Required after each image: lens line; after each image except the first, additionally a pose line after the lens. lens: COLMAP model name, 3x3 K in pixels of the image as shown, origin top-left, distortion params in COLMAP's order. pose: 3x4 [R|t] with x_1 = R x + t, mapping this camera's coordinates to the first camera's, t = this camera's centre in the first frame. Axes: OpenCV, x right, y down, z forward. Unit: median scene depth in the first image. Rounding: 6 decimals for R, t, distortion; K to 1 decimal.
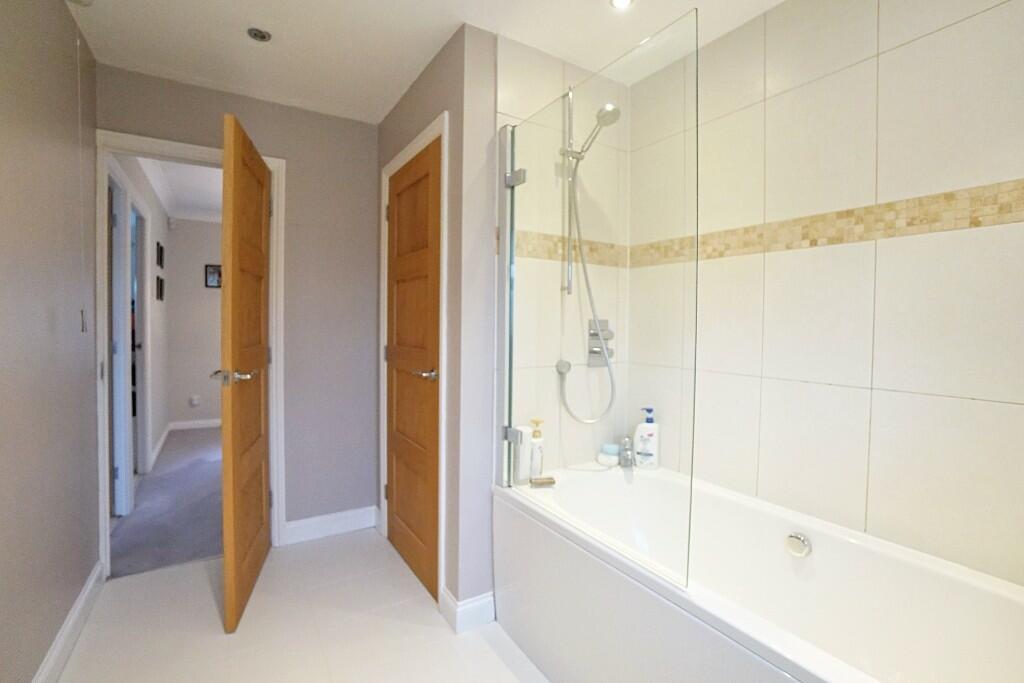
lens RADIAL K [[454.6, 0, 512.8], [0, 454.6, 335.1], [0, 0, 1]] dist [-0.045187, 0.011354]
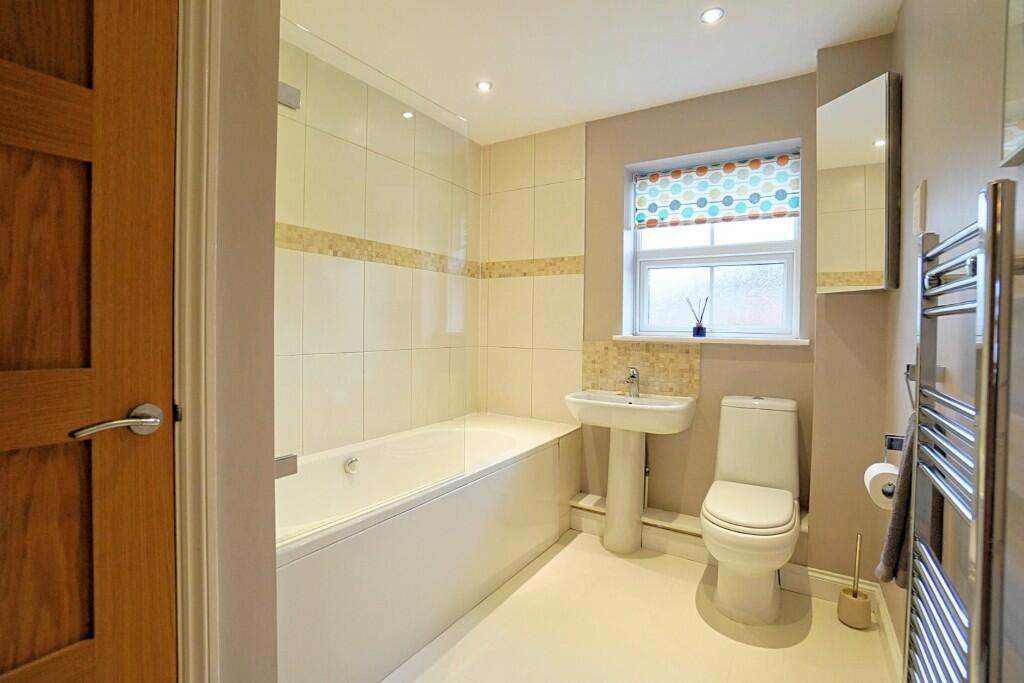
lens RADIAL K [[454.6, 0, 513.9], [0, 454.6, 334.8], [0, 0, 1]] dist [-0.045187, 0.011354]
pose [[-0.416502, -0.038455, 0.908321, -0.885089], [0.003181, 0.999037, 0.043754, -0.011903], [-0.909129, 0.021113, -0.415979, 1.120929]]
